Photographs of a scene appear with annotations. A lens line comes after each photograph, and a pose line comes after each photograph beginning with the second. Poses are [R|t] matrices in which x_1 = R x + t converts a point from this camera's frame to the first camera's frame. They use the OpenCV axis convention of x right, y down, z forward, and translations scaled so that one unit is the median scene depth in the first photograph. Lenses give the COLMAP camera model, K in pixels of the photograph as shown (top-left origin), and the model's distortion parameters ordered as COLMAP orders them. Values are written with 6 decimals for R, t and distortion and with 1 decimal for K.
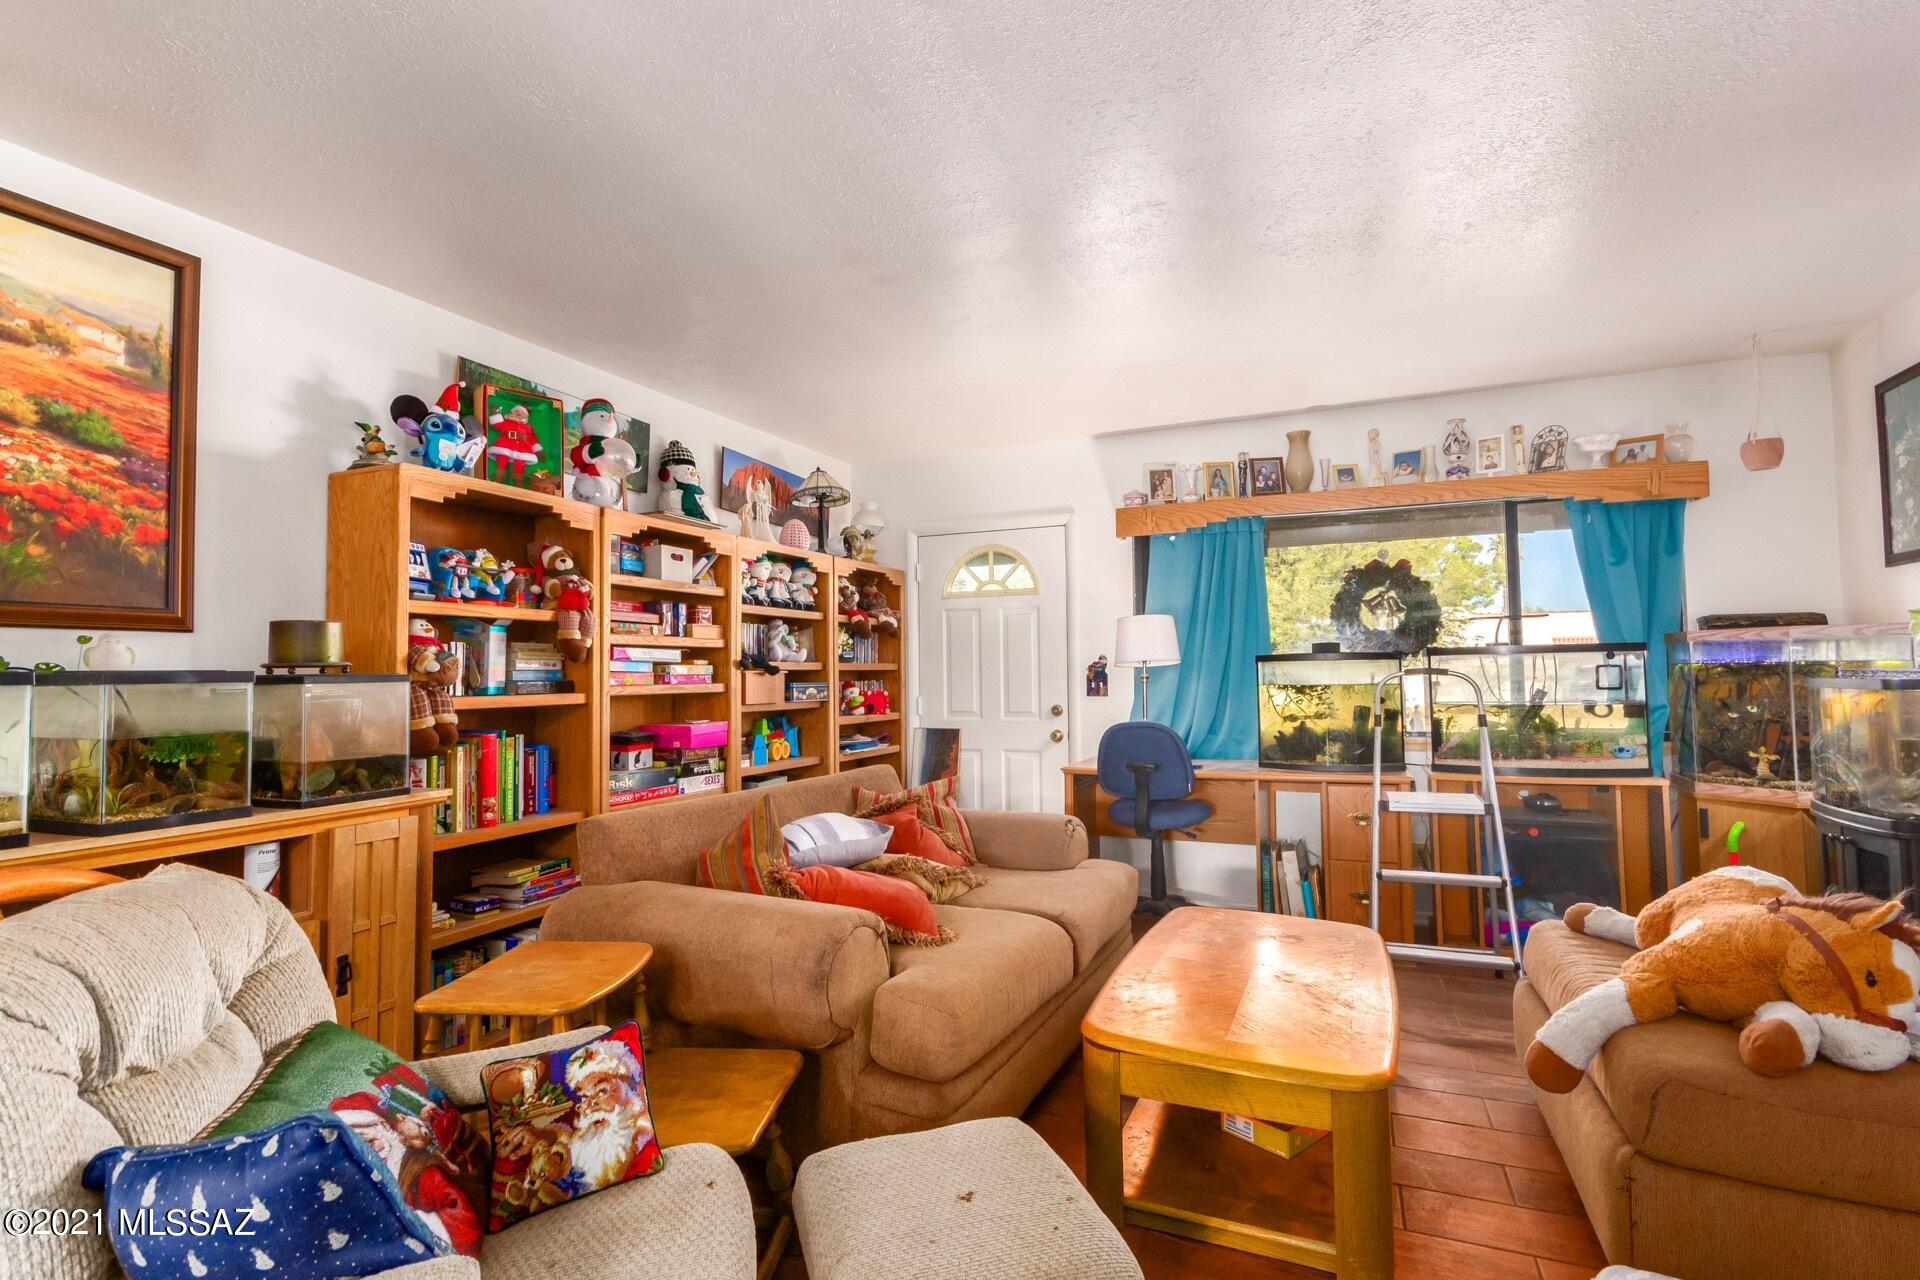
lens RADIAL K [[892.8, 0, 960.0], [0, 892.8, 640.0], [0, 0, 1]] dist [0.003886, 0.000683]
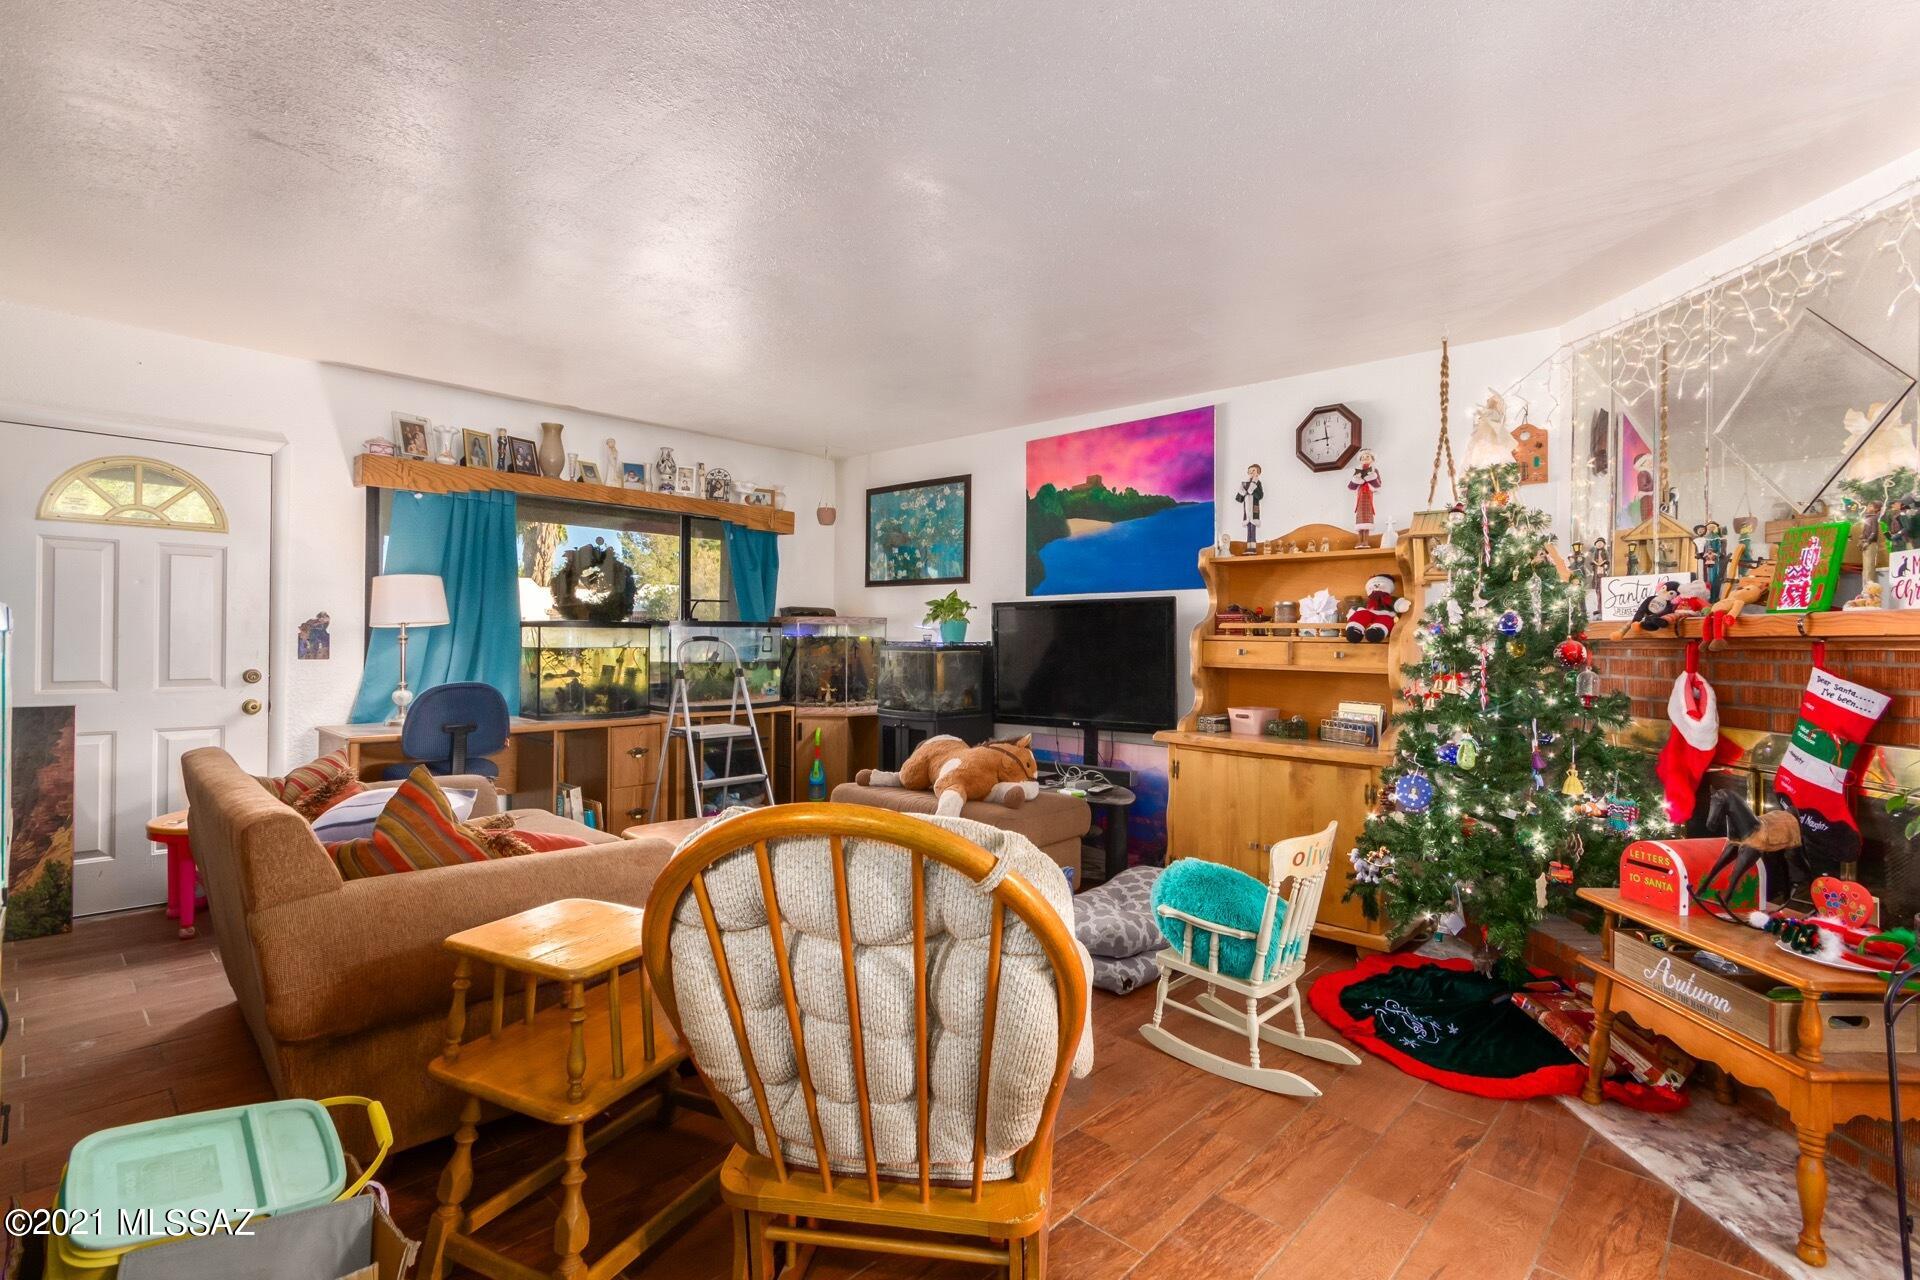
lens RADIAL K [[913.9, 0, 964.0], [0, 913.9, 636.3], [0, 0, 1]] dist [0.002914, 0.001080]
pose [[0.349140, 0.017974, 0.936898, -0.581738], [-0.052373, 0.998628, 0.000359, 0.008667], [-0.935606, -0.049194, 0.349602, 0.107701]]
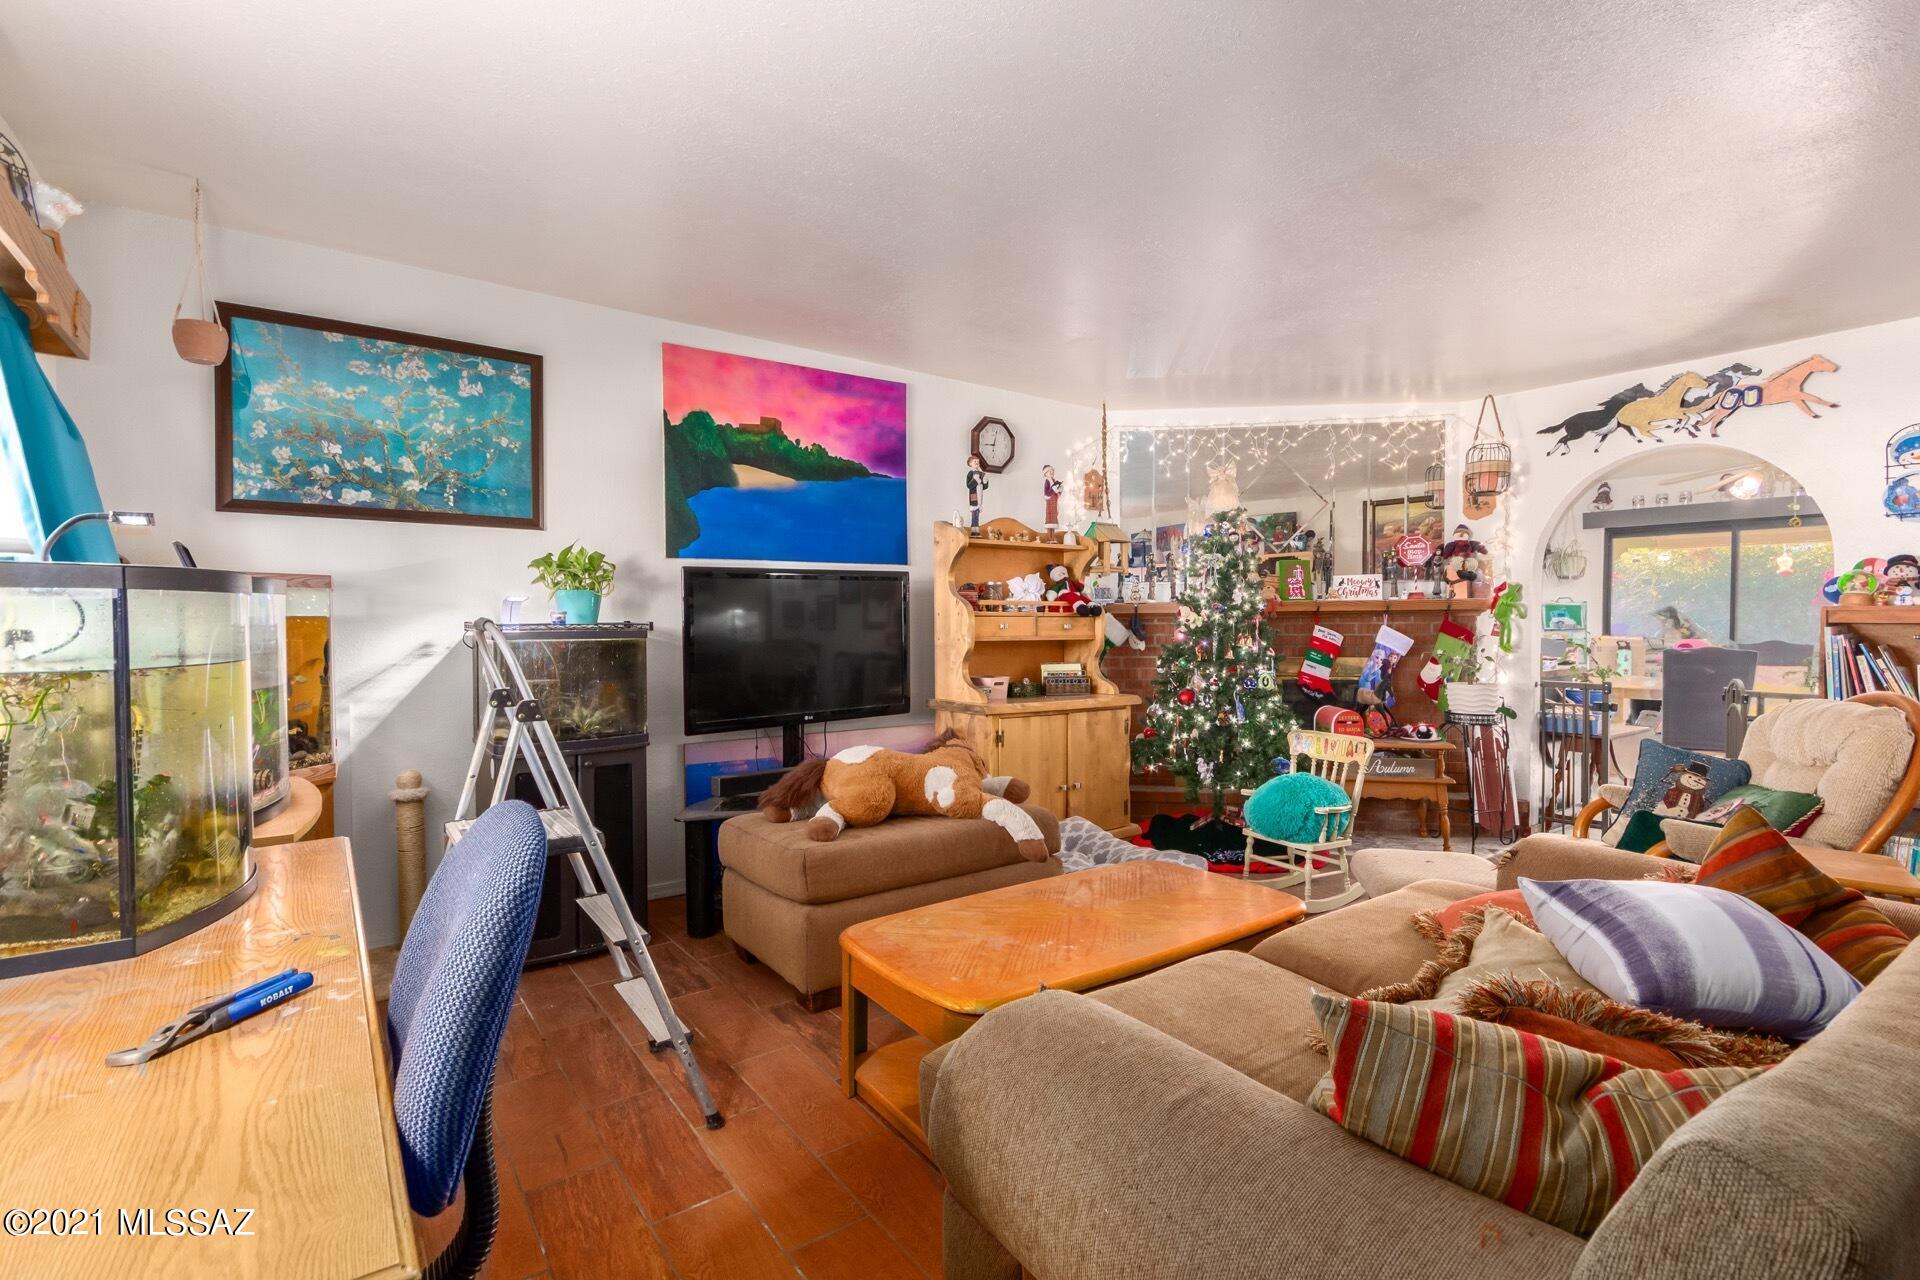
lens RADIAL K [[896.7, 0, 978.6], [0, 896.7, 633.5], [0, 0, 1]] dist [0.001396, 0.000297]
pose [[-0.866403, 0.005685, 0.499313, -0.048241], [-0.006725, 0.999712, -0.023052, 0.045564], [-0.499300, -0.023330, -0.866115, 1.161231]]
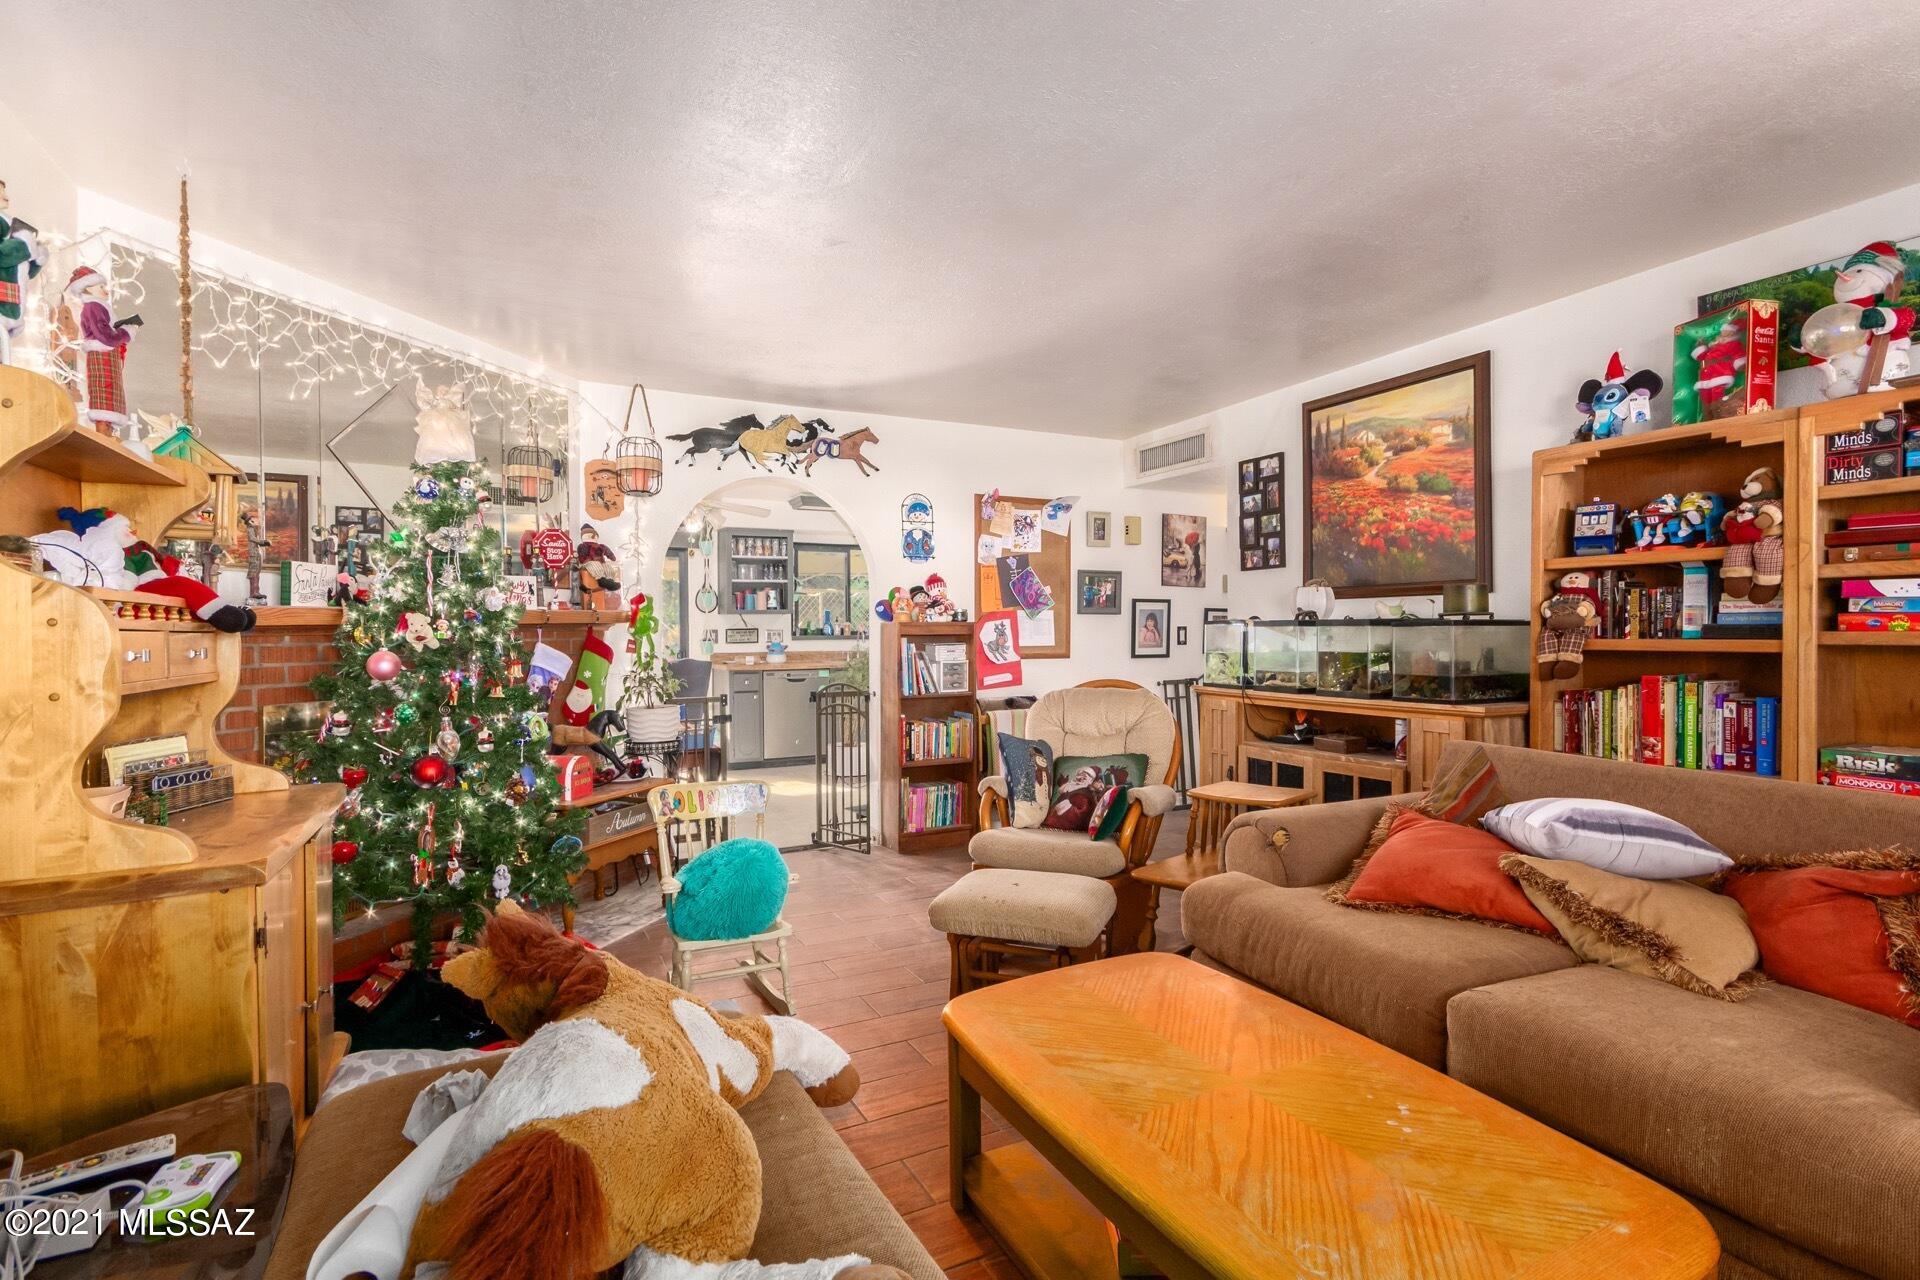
lens RADIAL K [[913.9, 0, 964.0], [0, 913.9, 636.3], [0, 0, 1]] dist [0.002914, 0.001080]
pose [[-0.623155, 0.022851, -0.781764, 0.581656], [0.046279, 0.998899, -0.007692, 0.022638], [0.780728, -0.040973, -0.623527, 0.759281]]
